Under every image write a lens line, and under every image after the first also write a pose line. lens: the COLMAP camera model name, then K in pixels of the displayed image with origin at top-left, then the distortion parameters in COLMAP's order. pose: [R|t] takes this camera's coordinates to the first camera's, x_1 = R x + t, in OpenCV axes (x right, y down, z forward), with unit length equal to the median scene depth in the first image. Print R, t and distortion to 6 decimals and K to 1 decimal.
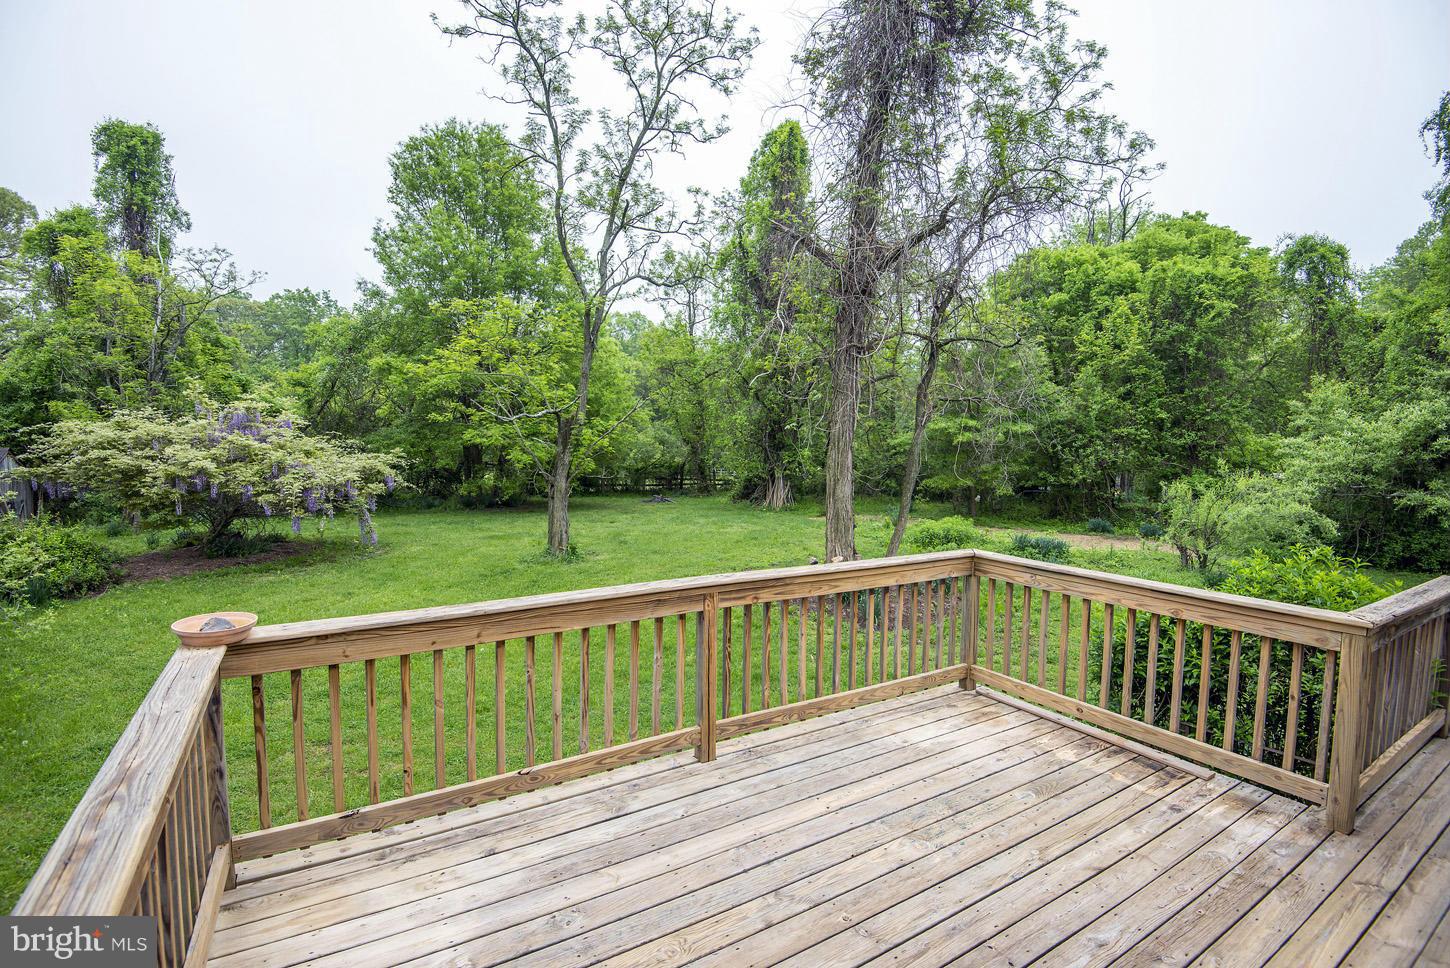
lens RADIAL K [[665.3, 0, 725.0], [0, 665.3, 484.0], [0, 0, 1]] dist [-0.017096, -0.017370]
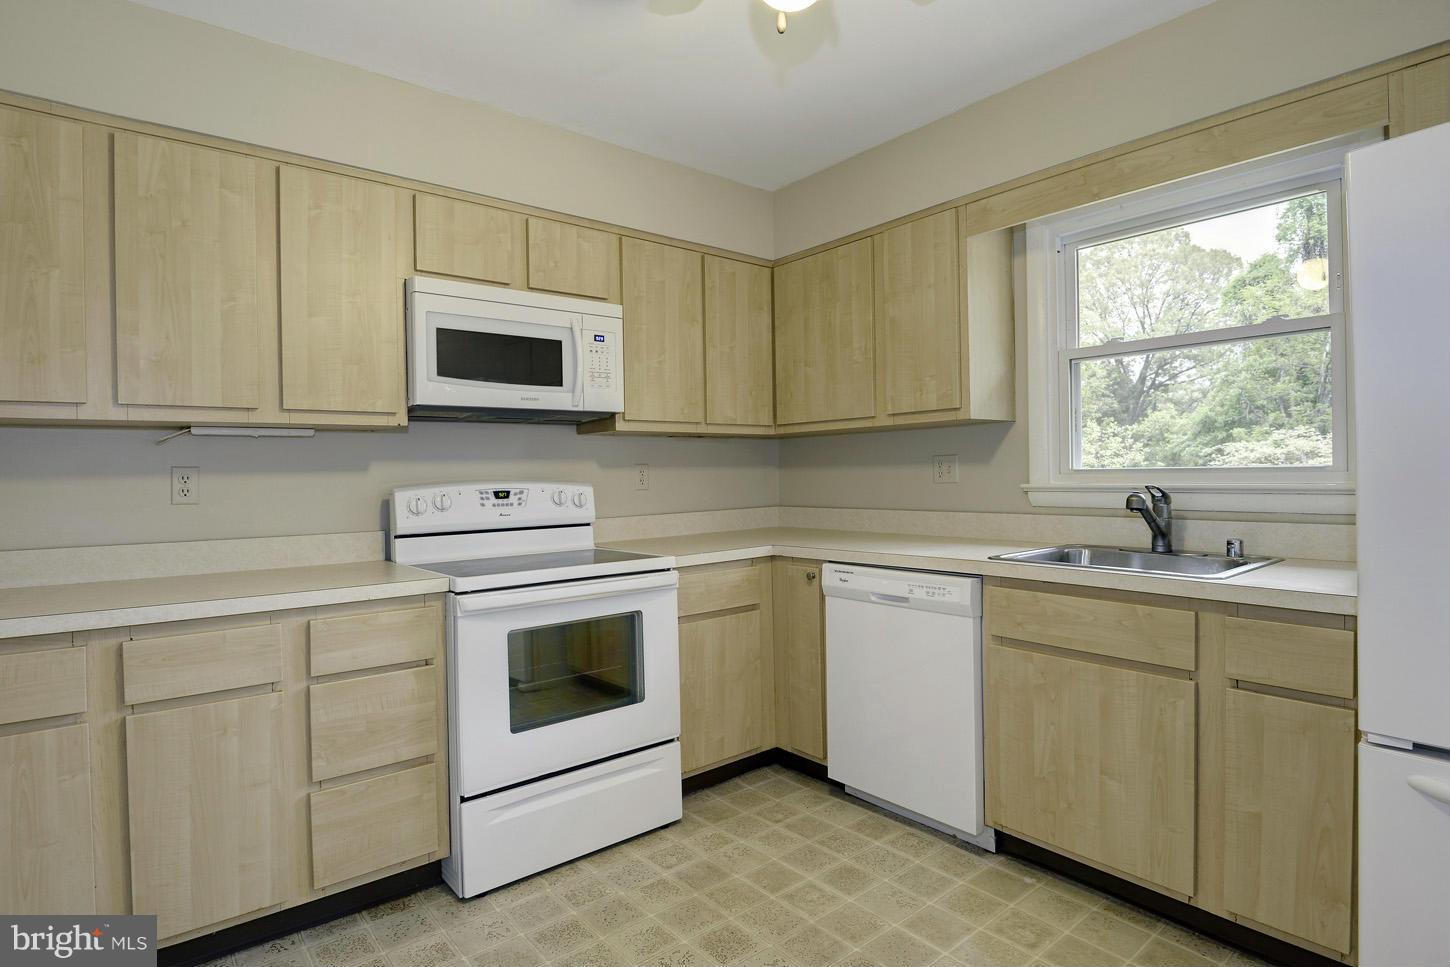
lens RADIAL K [[760.4, 0, 725.0], [0, 760.4, 483.5], [0, 0, 1]] dist [-0.034818, -0.001716]
pose [[0.130795, -0.003340, -0.991404, 0.201216], [-0.049842, 0.998708, -0.009940, 0.033718], [0.990156, 0.050714, 0.130459, -0.118071]]
